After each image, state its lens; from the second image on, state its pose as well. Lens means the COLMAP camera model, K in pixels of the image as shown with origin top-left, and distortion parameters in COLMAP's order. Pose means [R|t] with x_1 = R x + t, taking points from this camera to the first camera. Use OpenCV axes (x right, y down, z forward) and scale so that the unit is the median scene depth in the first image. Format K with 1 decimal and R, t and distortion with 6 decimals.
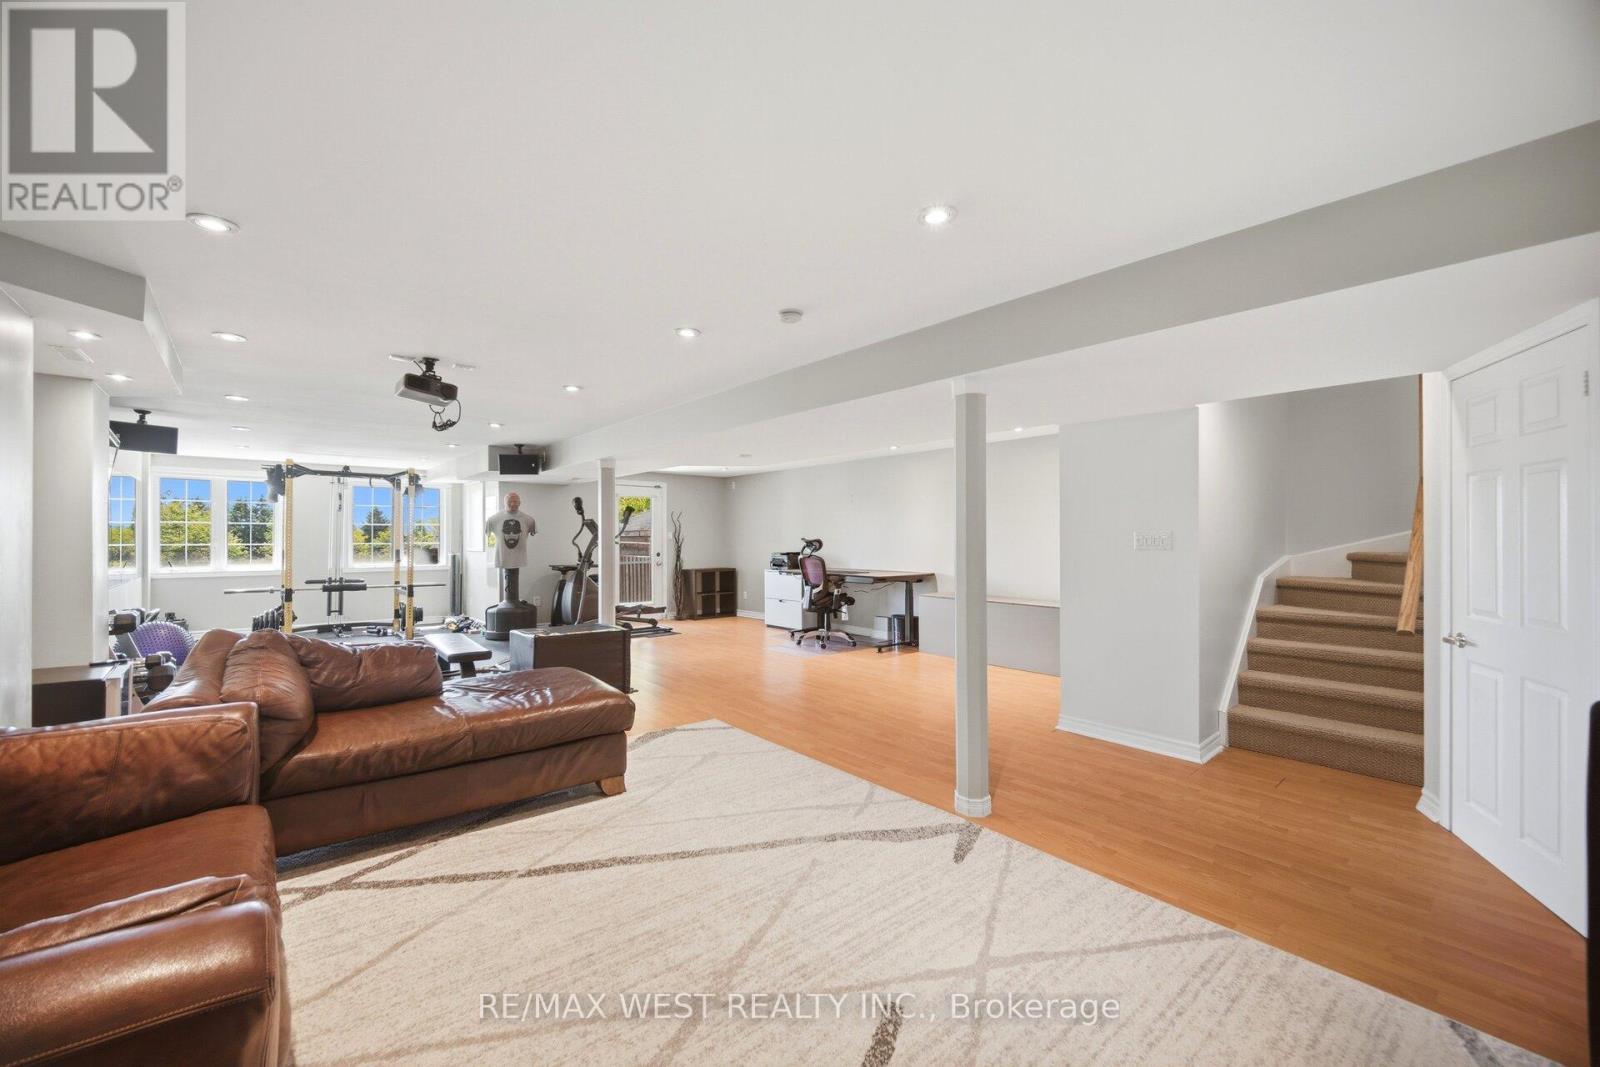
lens RADIAL K [[643.8, 0, 812.0], [0, 643.8, 538.6], [0, 0, 1]] dist [-0.005106, -0.000450]
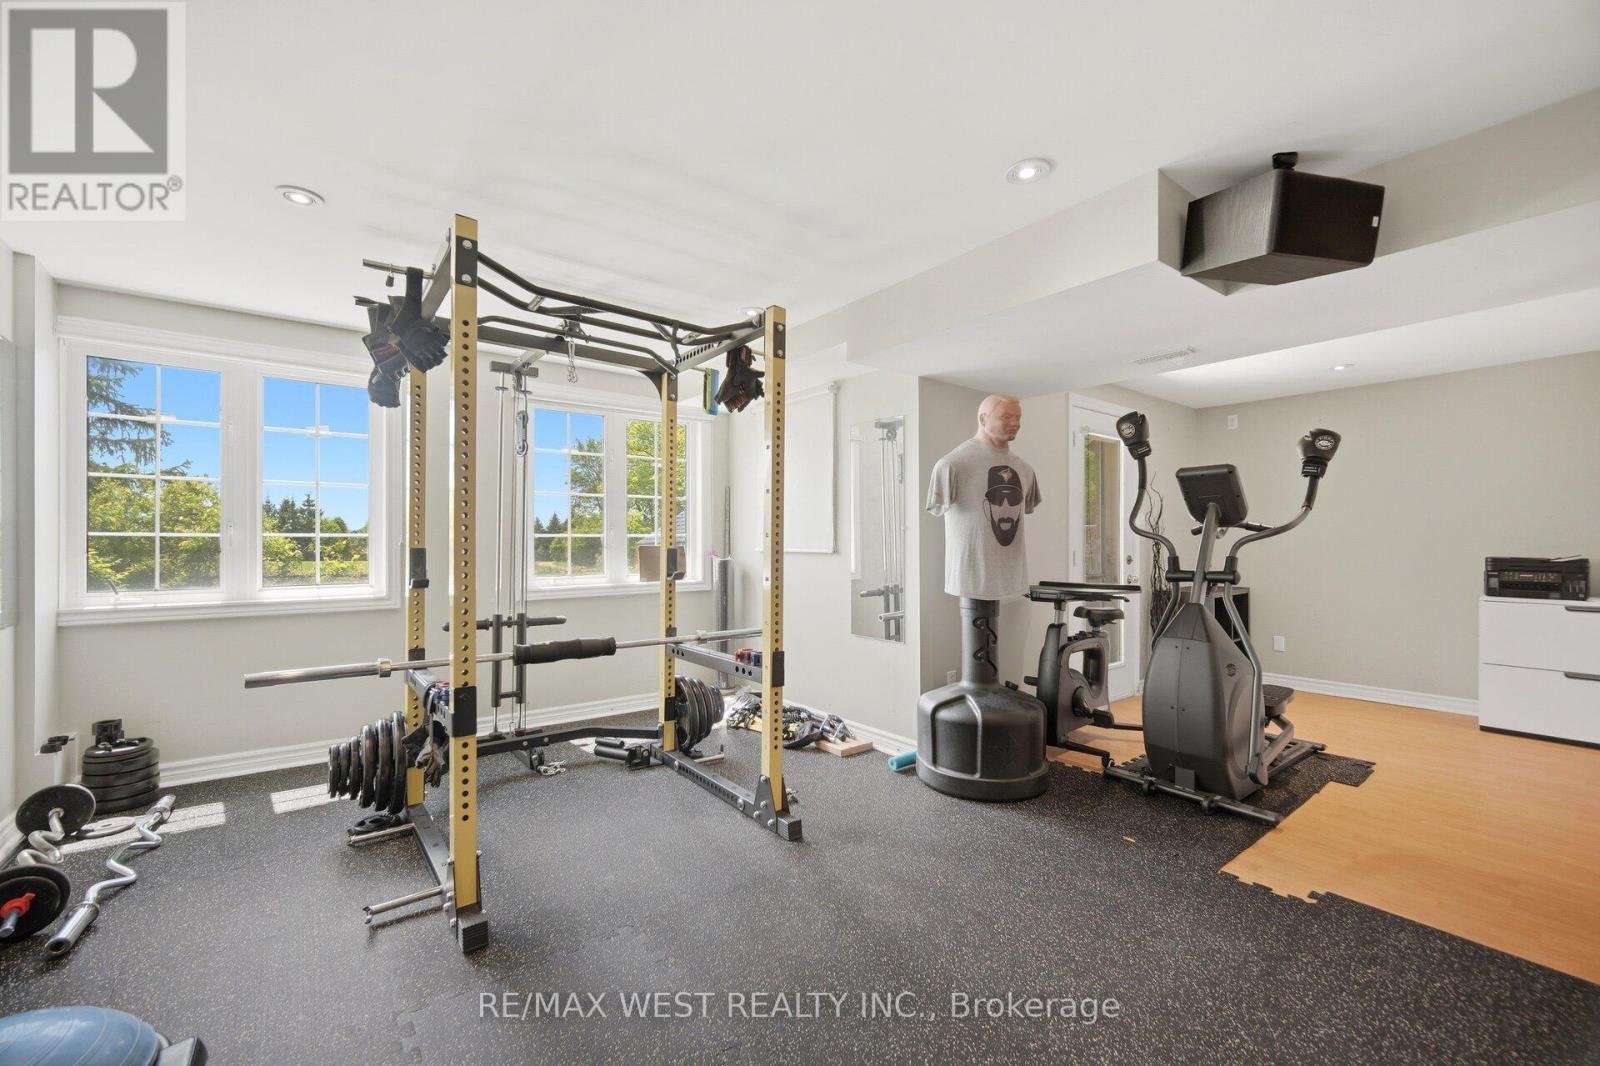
lens RADIAL K [[643.8, 0, 787.4], [0, 643.8, 535.3], [0, 0, 1]] dist [-0.005106, -0.000450]
pose [[0.999155, 0.001219, -0.041076, -0.565256], [-0.001458, 0.999982, -0.005796, 0.011193], [0.041068, 0.005851, 0.999139, 0.613853]]
